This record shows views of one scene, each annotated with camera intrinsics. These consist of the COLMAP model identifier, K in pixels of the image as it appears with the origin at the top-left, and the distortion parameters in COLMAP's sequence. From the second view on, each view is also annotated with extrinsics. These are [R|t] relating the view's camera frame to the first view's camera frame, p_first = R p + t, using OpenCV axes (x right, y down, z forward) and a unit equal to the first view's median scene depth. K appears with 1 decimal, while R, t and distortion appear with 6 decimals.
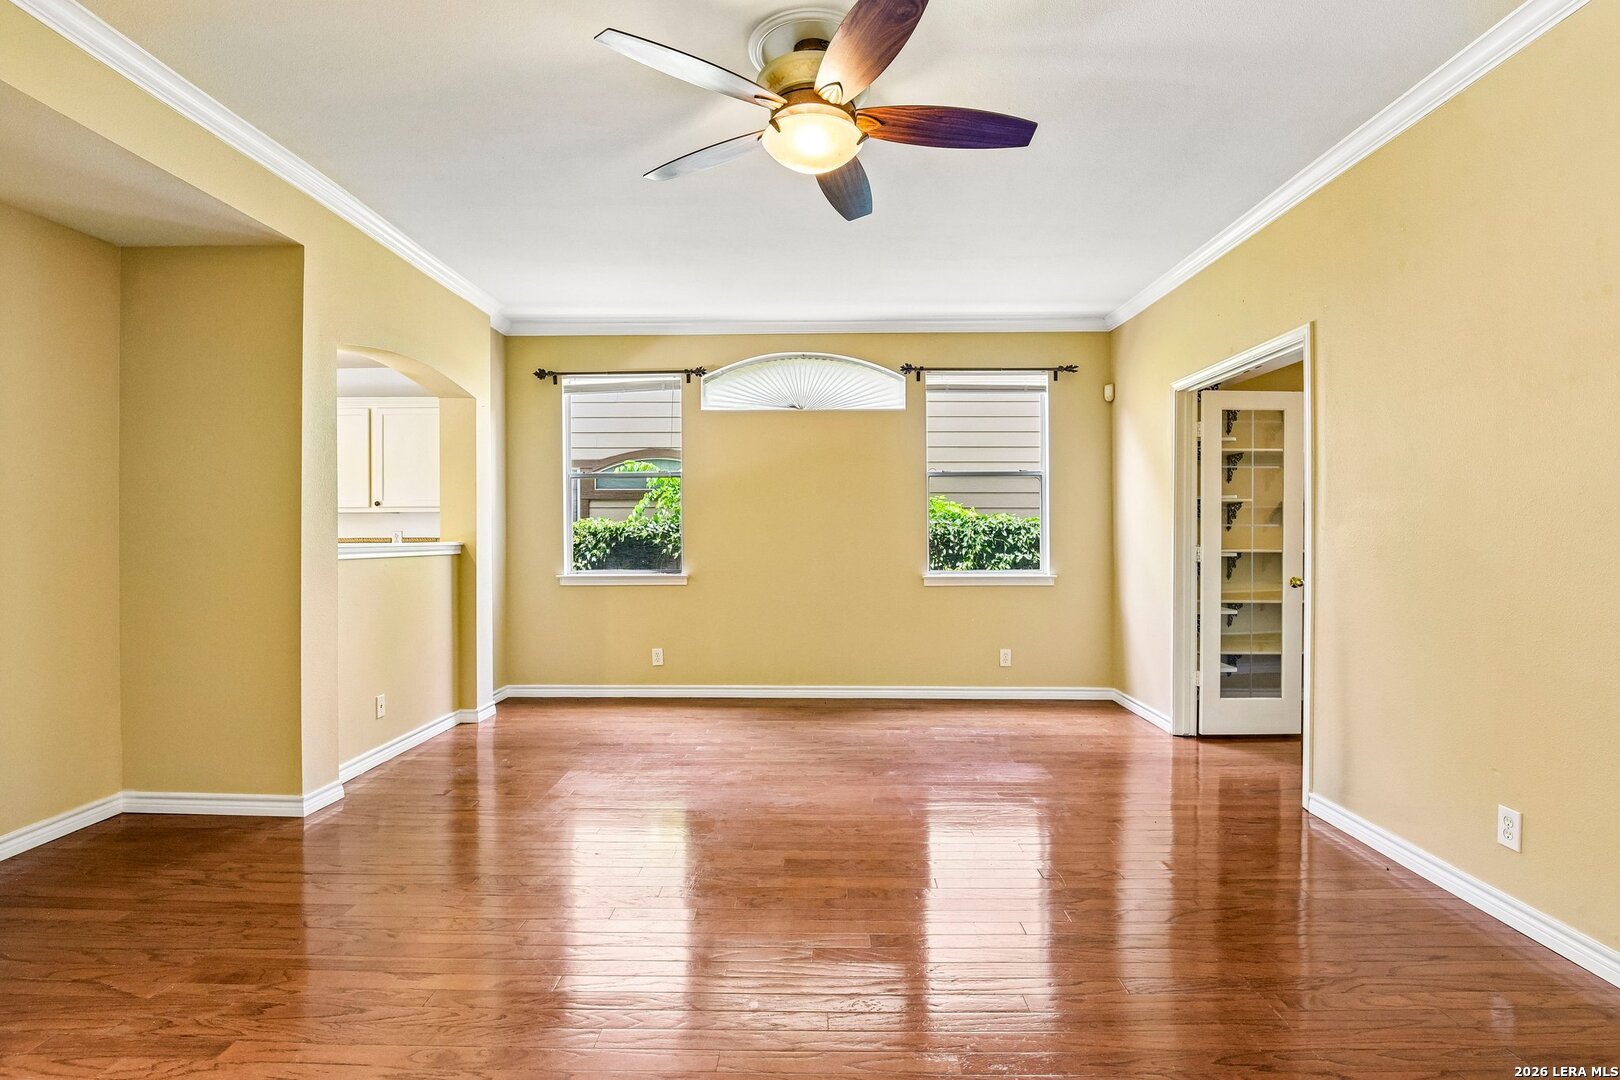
lens RADIAL K [[801.5, 0, 807.8], [0, 801.5, 533.8], [0, 0, 1]] dist [0.001155, -0.000282]
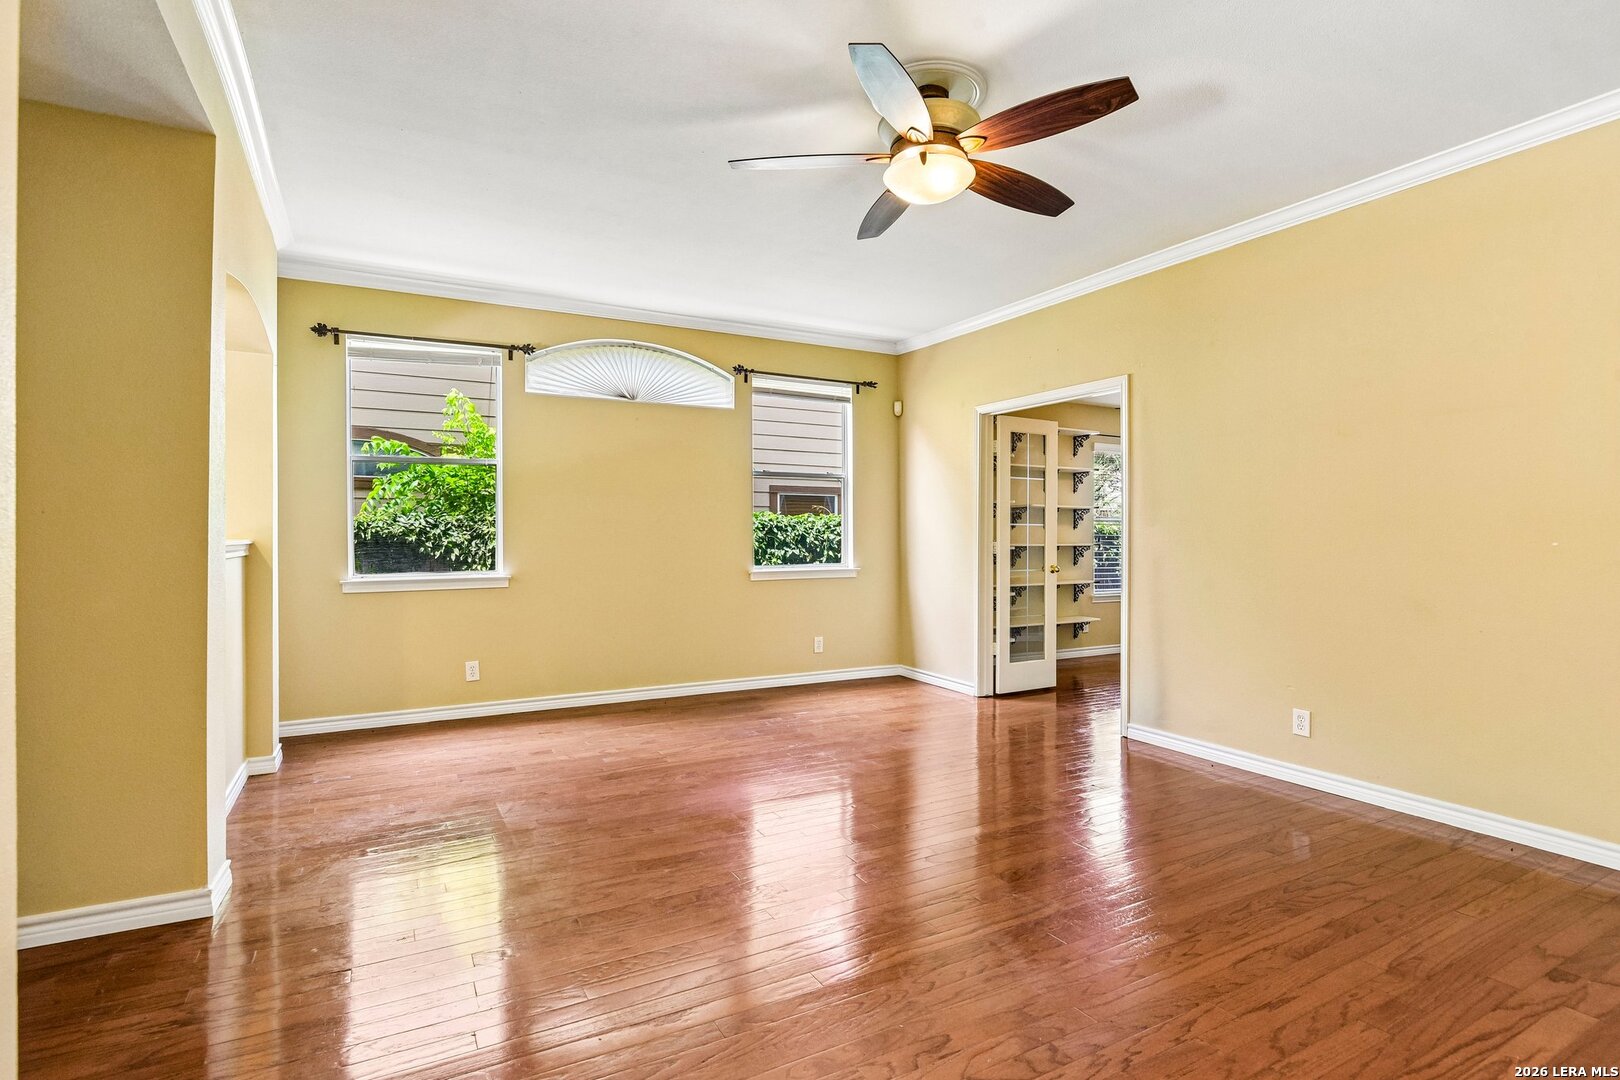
lens RADIAL K [[806.5, 0, 810.0], [0, 806.5, 540.0], [0, 0, 1]] dist [-0.001746, -0.007472]
pose [[0.865376, -0.003398, 0.501112, -0.313639], [-0.002925, 0.999926, 0.011832, -0.000543], [-0.501115, -0.011705, 0.865302, 0.058713]]
